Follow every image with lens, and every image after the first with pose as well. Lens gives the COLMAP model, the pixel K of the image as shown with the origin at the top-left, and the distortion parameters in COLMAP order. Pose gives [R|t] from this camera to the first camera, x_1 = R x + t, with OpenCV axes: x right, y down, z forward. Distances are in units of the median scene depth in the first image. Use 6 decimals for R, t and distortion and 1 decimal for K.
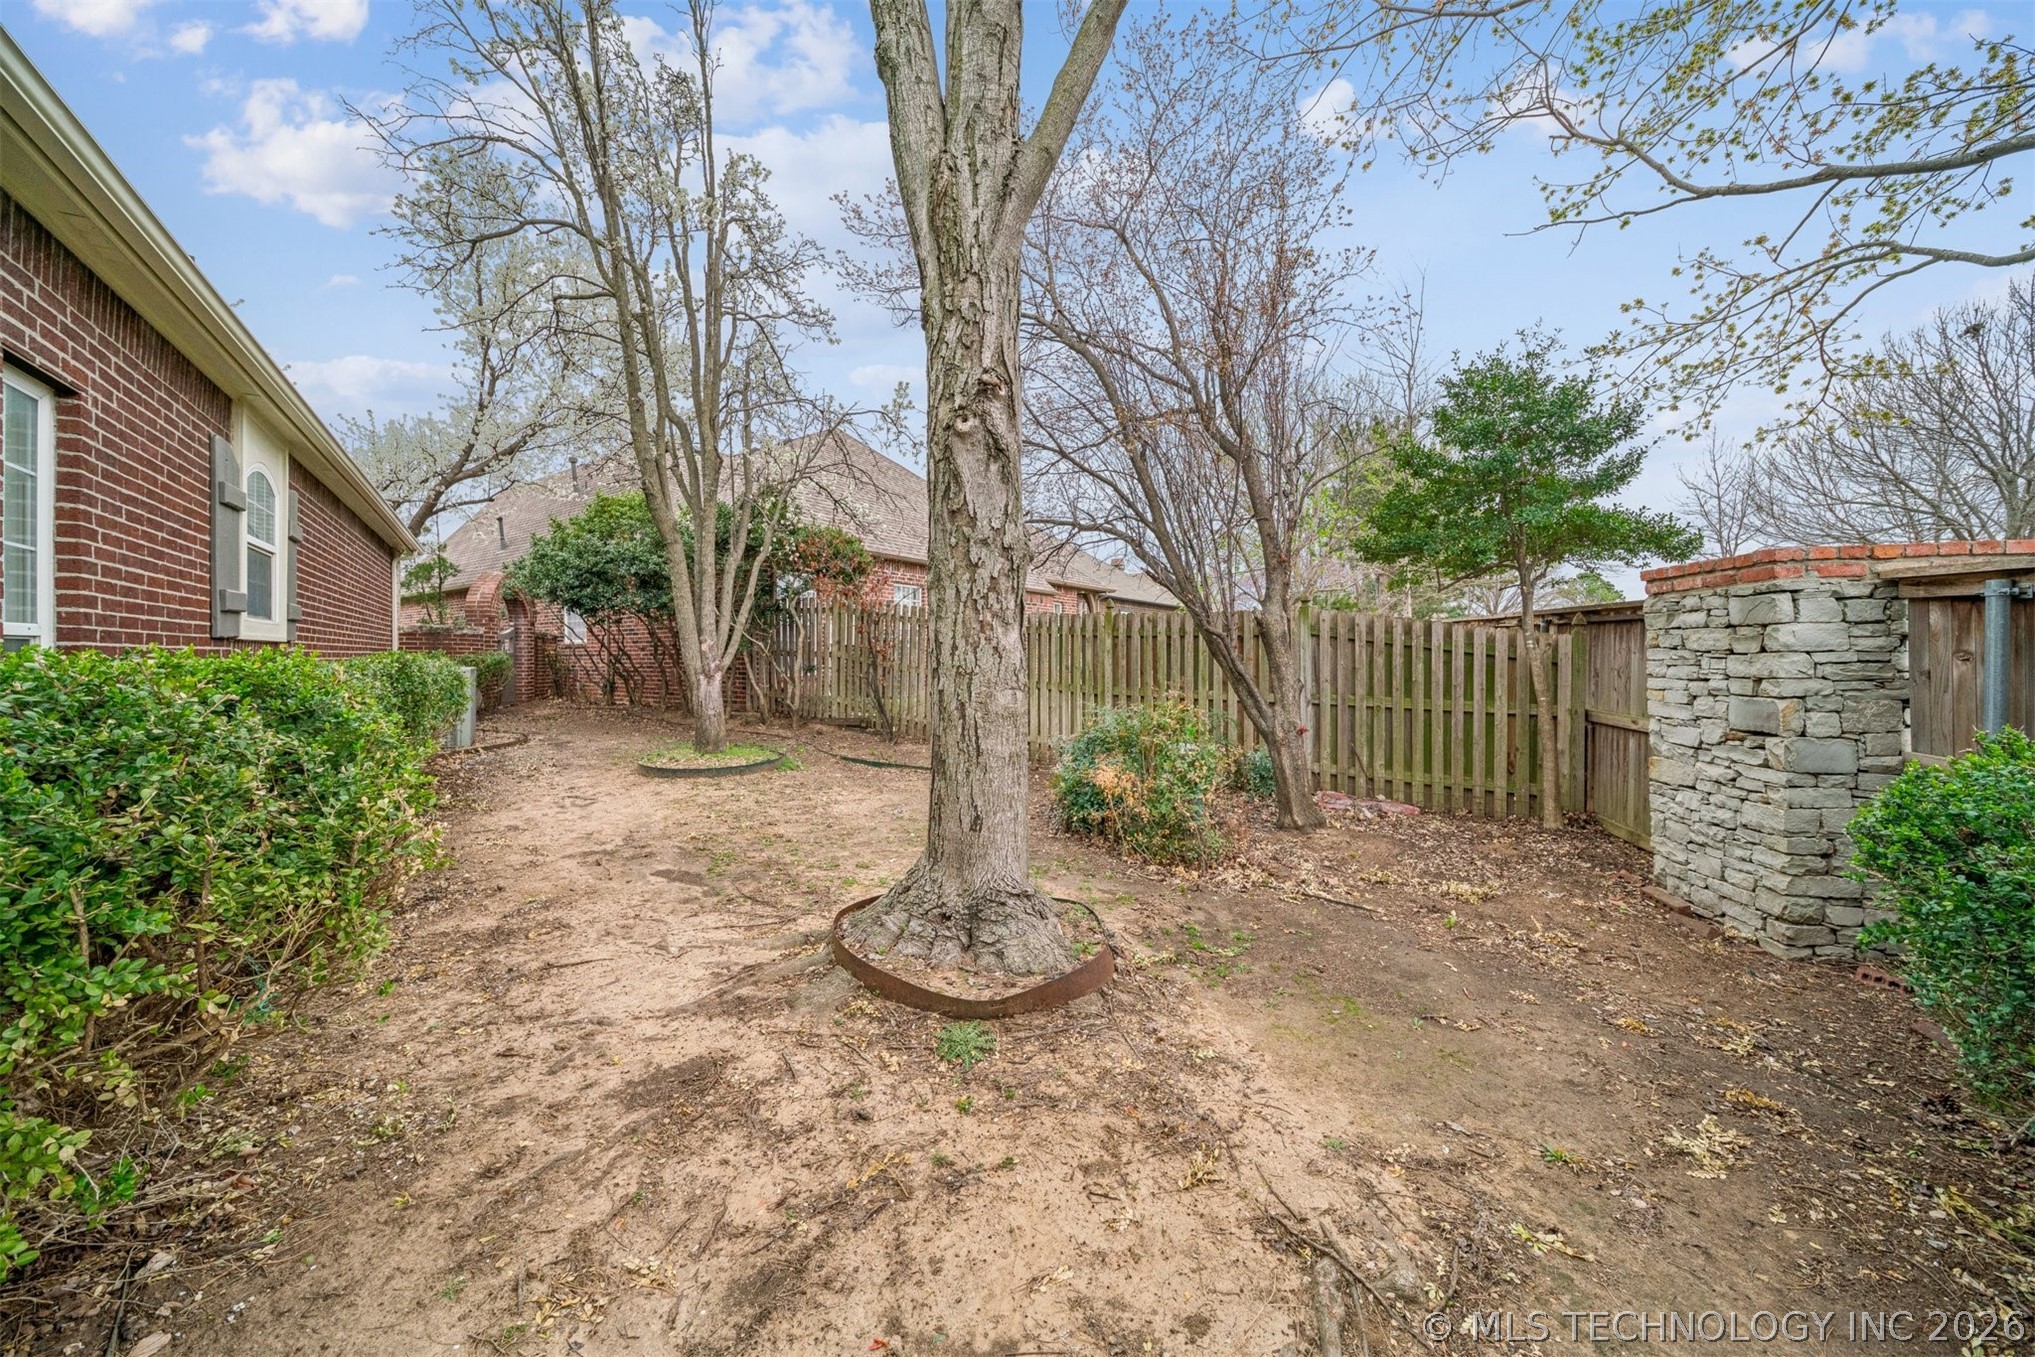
lens RADIAL K [[710.2, 0, 1006.1], [0, 710.2, 665.3], [0, 0, 1]] dist [0.000503, -0.000004]
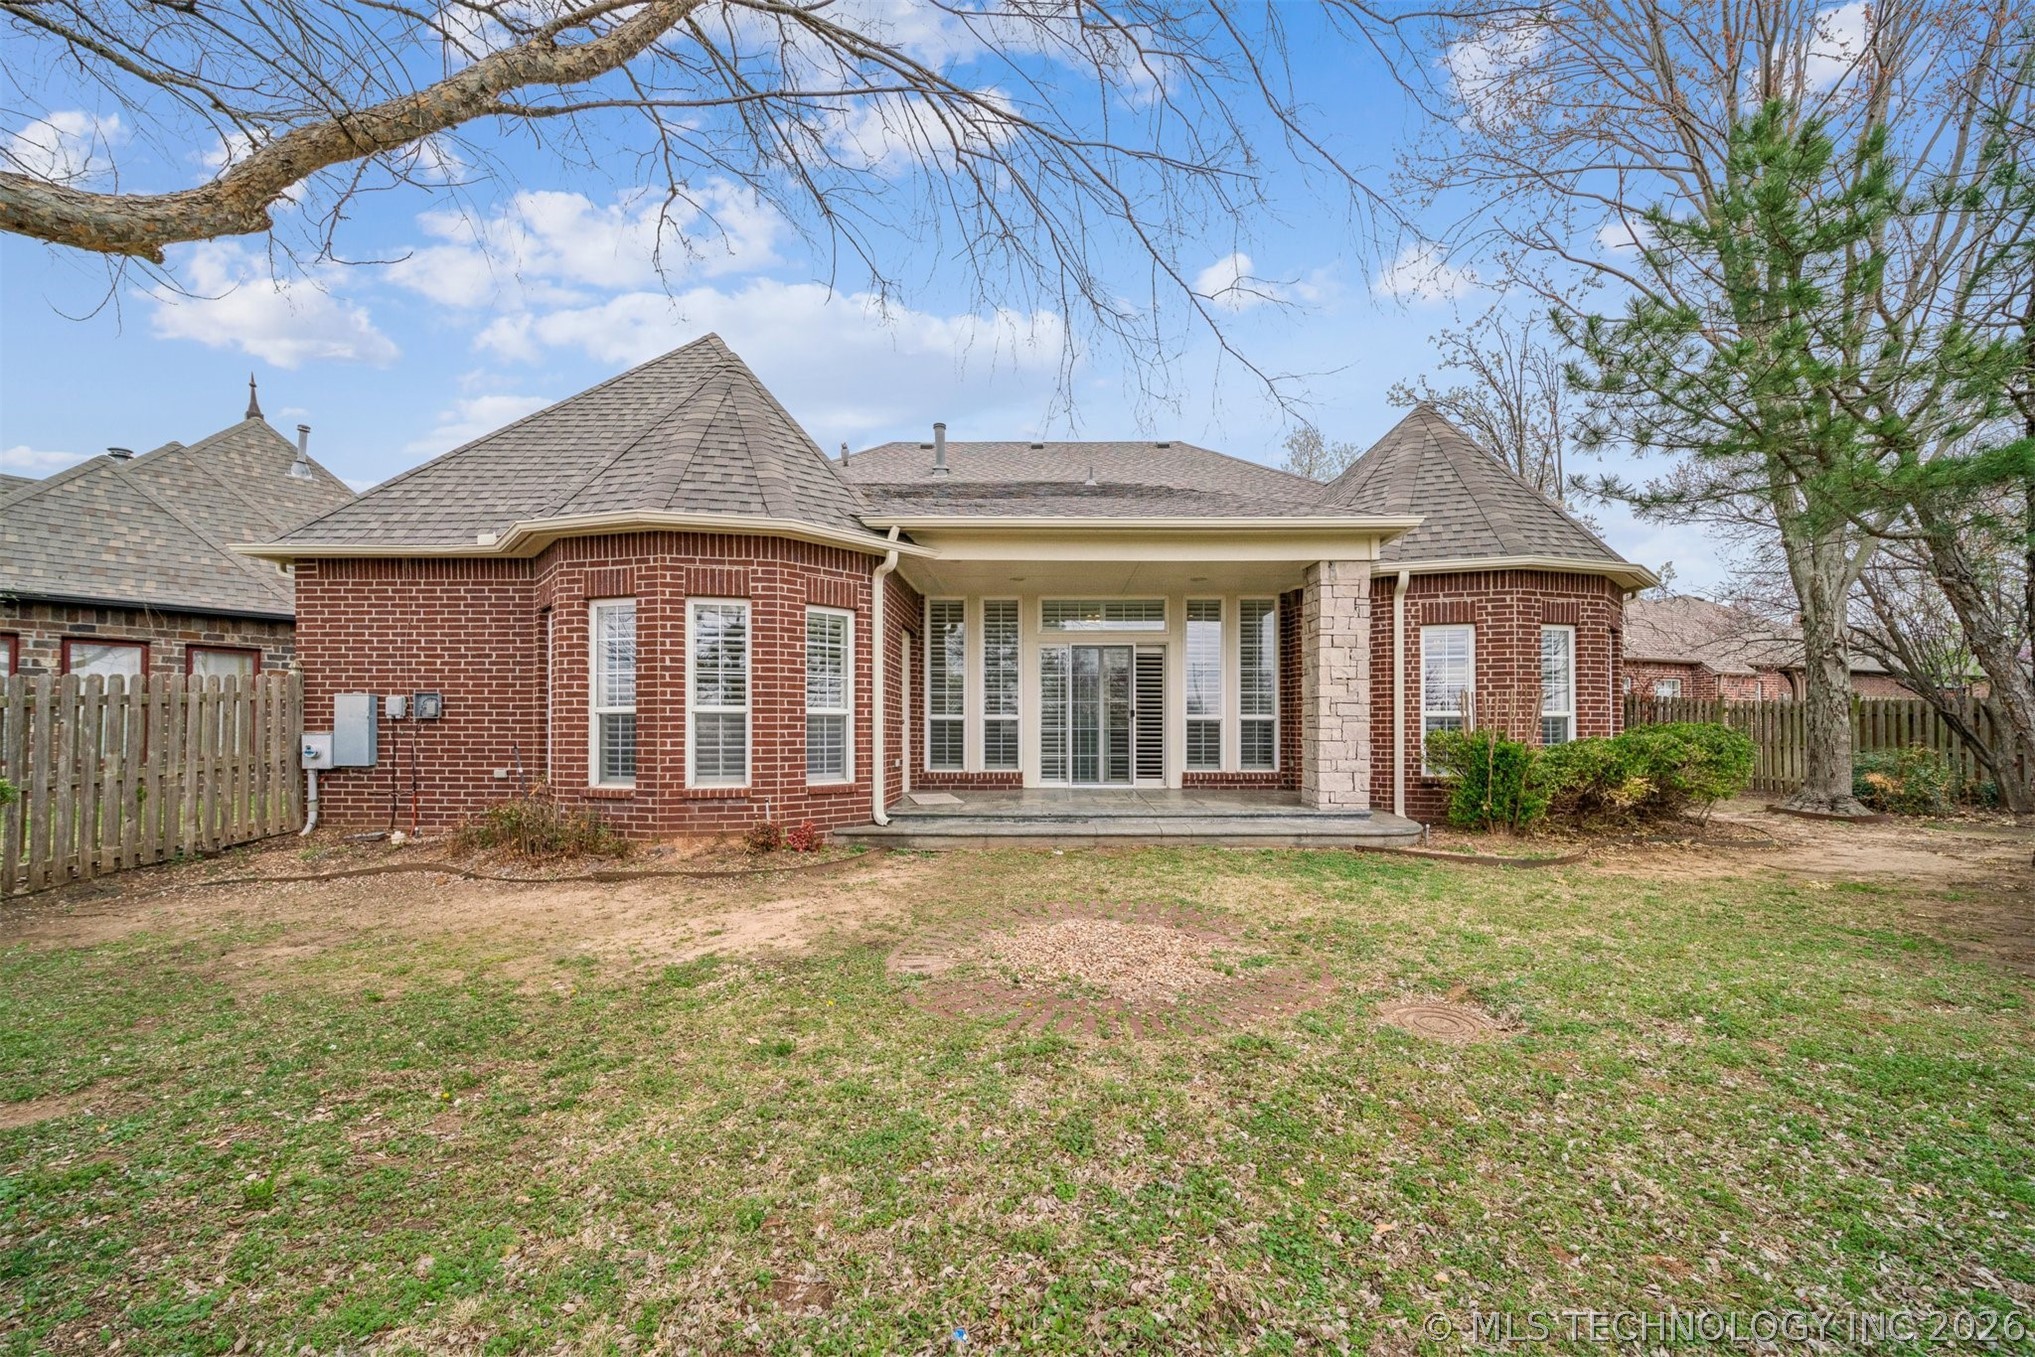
lens RADIAL K [[766.1, 0, 1025.5], [0, 766.1, 721.5], [0, 0, 1]] dist [0.000202, 0.000066]
pose [[0.814727, -0.003558, -0.579834, -0.643824], [-0.011684, 0.999677, -0.022552, 0.059545], [0.579727, 0.025148, 0.814423, -2.547032]]
